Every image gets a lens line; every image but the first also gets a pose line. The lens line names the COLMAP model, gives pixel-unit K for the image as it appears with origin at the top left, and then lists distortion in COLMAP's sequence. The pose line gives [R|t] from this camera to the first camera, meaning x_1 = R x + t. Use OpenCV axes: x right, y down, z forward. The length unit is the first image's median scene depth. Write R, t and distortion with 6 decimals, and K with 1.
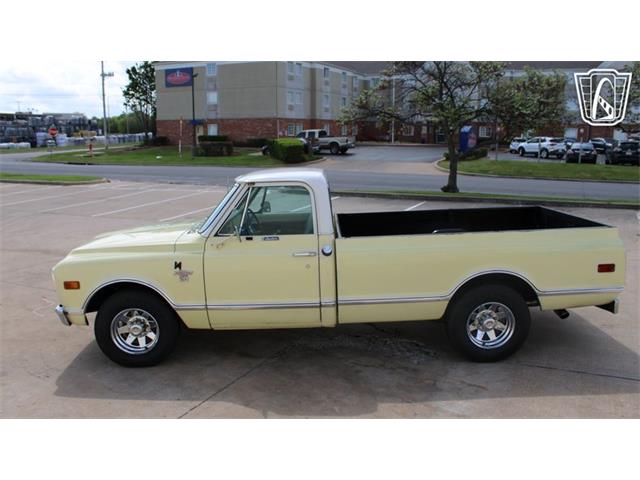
lens RADIAL K [[533.1, 0, 316.5], [0, 533.1, 232.1], [0, 0, 1]] dist [-0.167222, 0.141405]
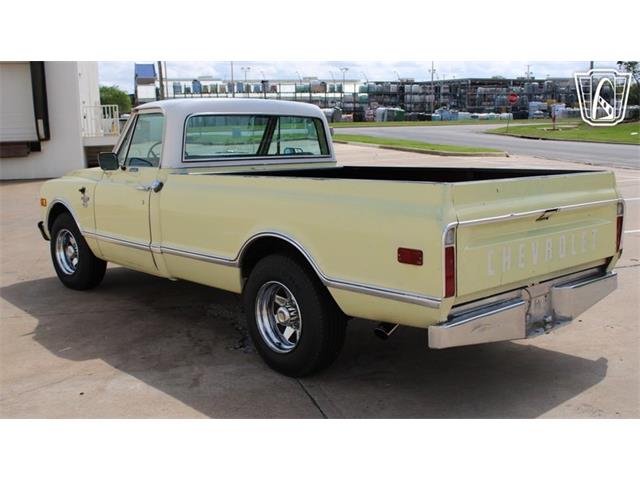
lens RADIAL K [[691.6, 0, 320.0], [0, 691.6, 240.0], [0, 0, 1]] dist [-0.053331, 0.001051]
pose [[0.679980, 0.130498, -0.721524, 0.300184], [-0.127188, 0.990110, 0.059210, 0.006386], [0.722115, 0.051507, 0.689853, 0.125842]]
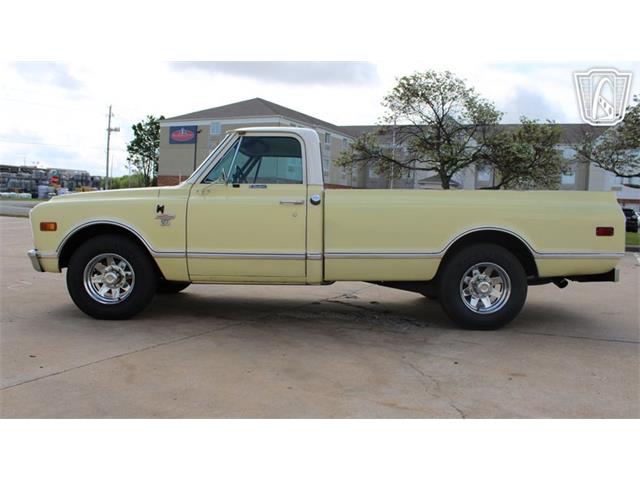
lens RADIAL K [[533.1, 0, 316.5], [0, 533.1, 232.1], [0, 0, 1]] dist [-0.167222, 0.141405]
pose [[0.998951, 0.045610, 0.003975, 0.006026], [-0.044655, 0.989815, -0.135177, 0.066099], [-0.010099, 0.134858, 0.990813, 0.014931]]
